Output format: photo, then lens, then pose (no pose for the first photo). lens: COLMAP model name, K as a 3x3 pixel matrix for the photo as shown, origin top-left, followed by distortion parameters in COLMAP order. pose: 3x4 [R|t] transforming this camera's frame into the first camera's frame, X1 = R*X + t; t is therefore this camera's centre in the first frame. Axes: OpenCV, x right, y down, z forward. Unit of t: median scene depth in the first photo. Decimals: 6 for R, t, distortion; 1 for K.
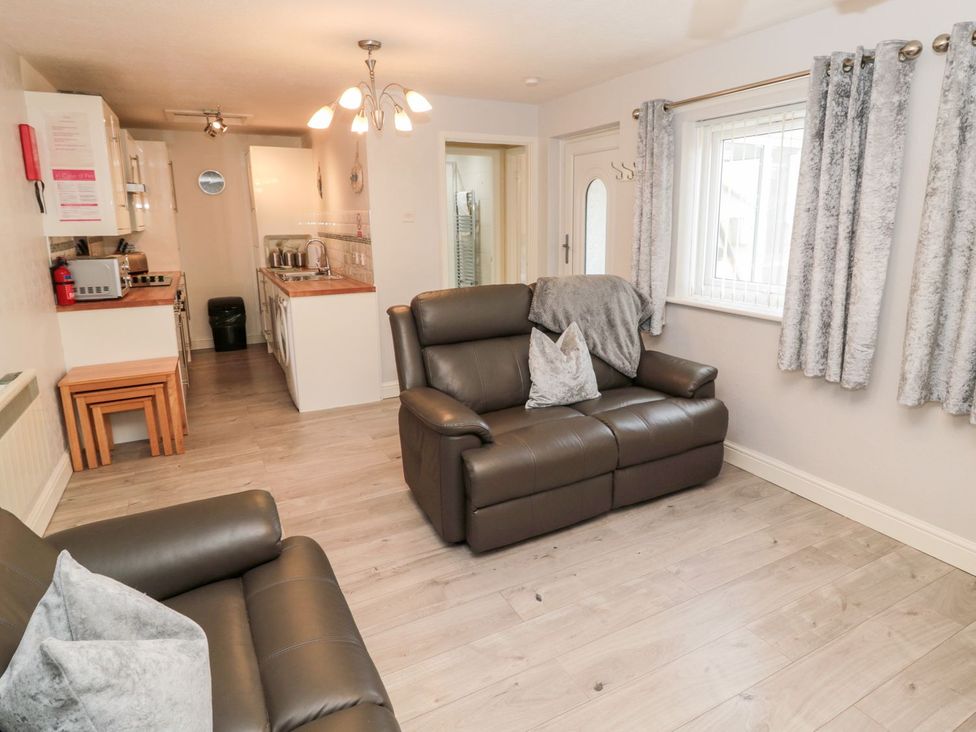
lens RADIAL K [[586.0, 0, 529.0], [0, 586.0, 335.7], [0, 0, 1]] dist [-0.005412, -0.001931]
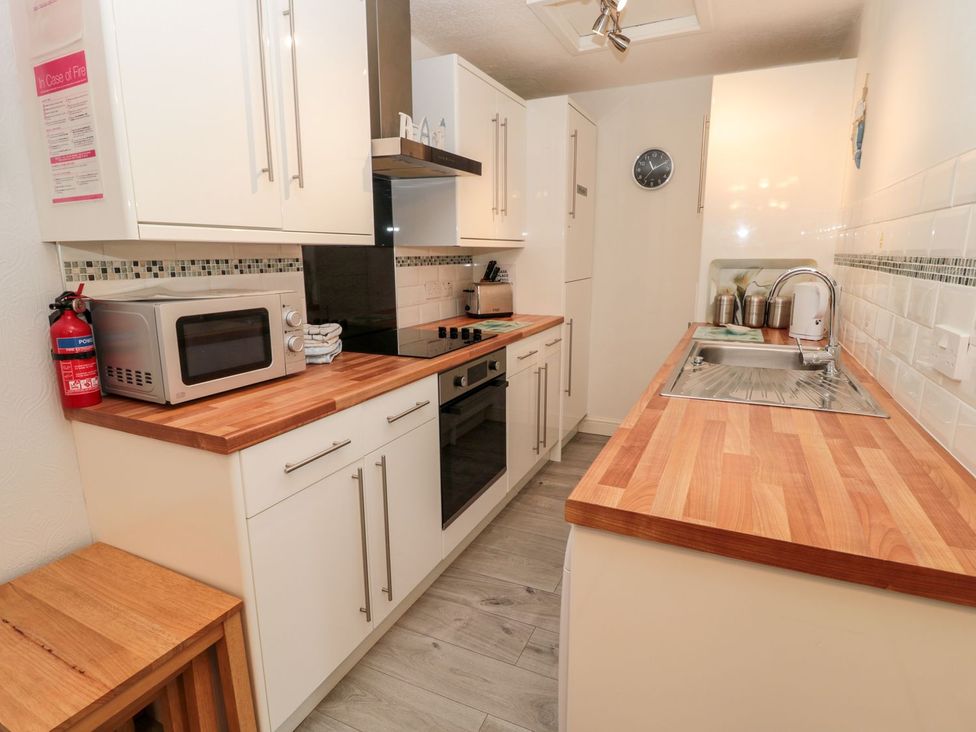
lens RADIAL K [[533.3, 0, 483.4], [0, 533.3, 353.1], [0, 0, 1]] dist [-0.004420, -0.001925]
pose [[0.572995, 0.150653, -0.805593, -0.211639], [-0.156930, 0.984940, 0.072572, -0.107889], [0.804394, 0.084839, 0.588008, 0.661281]]
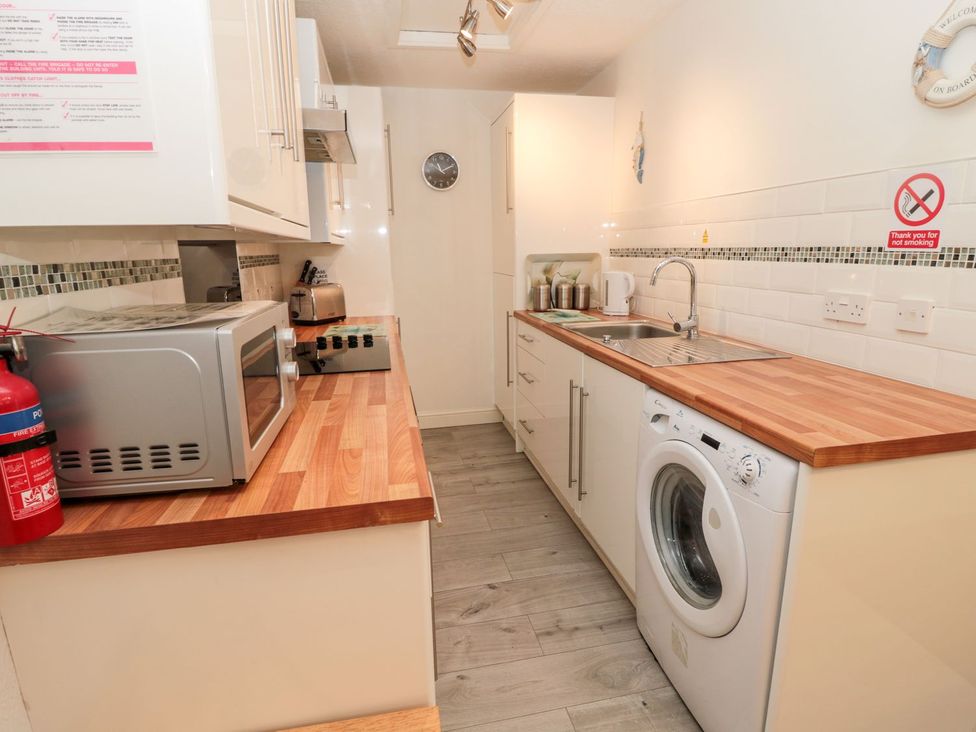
lens RADIAL K [[525.5, 0, 485.9], [0, 525.5, 353.3], [0, 0, 1]] dist [-0.004478, -0.001702]
pose [[0.950447, 0.047109, -0.307296, -0.370644], [-0.046894, 0.998867, 0.008087, -0.087684], [0.307329, 0.006725, 0.951580, 0.567202]]
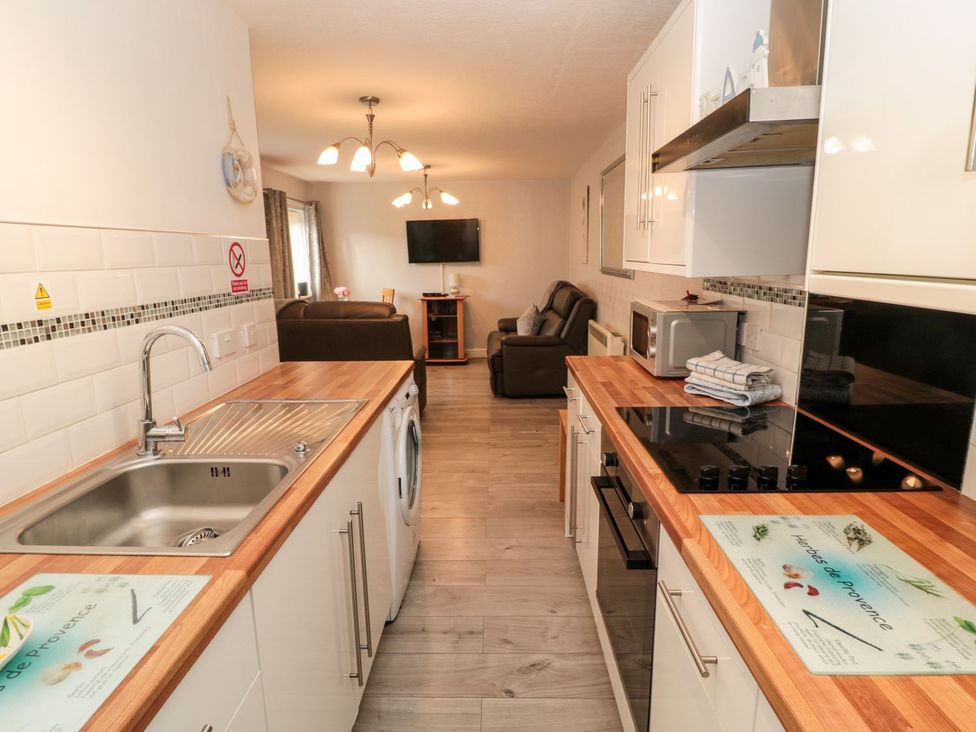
lens RADIAL K [[546.0, 0, 488.0], [0, 546.0, 366.0], [0, 0, 1]] dist [-0.004433, -0.001544]
pose [[-0.862816, -0.084187, 0.498458, -0.608680], [0.119418, 0.924184, 0.362799, -0.218816], [-0.491210, 0.372553, -0.787348, 1.116357]]
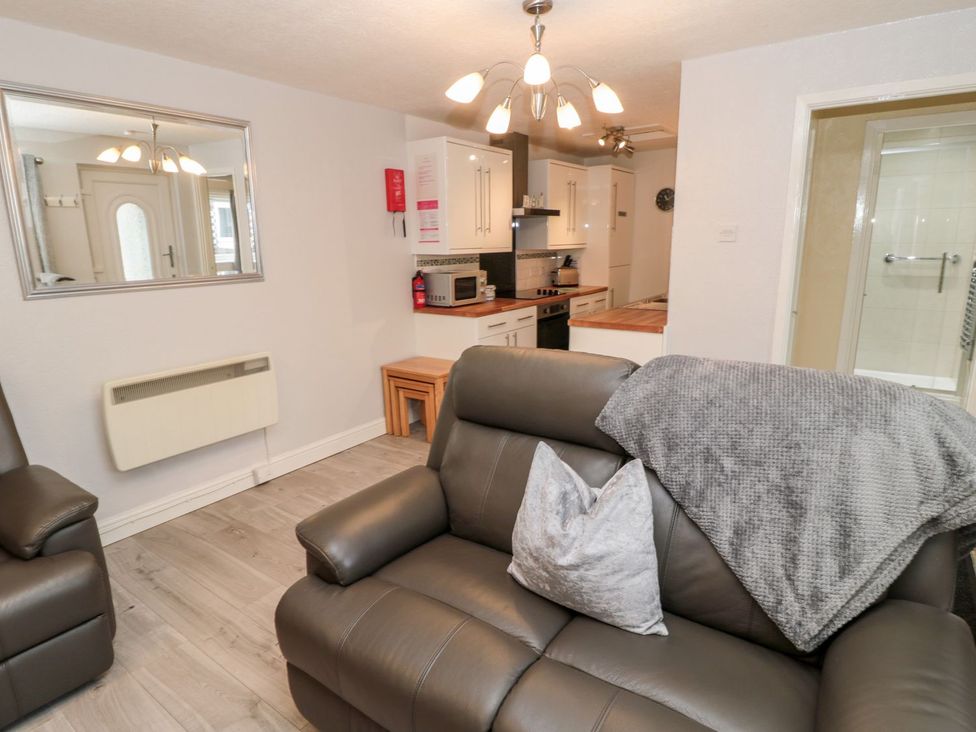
lens RADIAL K [[546.0, 0, 488.0], [0, 546.0, 366.0], [0, 0, 1]] dist [-0.004433, -0.001544]
pose [[0.425852, 0.203445, -0.881624, 0.236351], [-0.165247, 0.975492, 0.145287, -0.084075], [0.889575, 0.083815, 0.449034, 0.397592]]
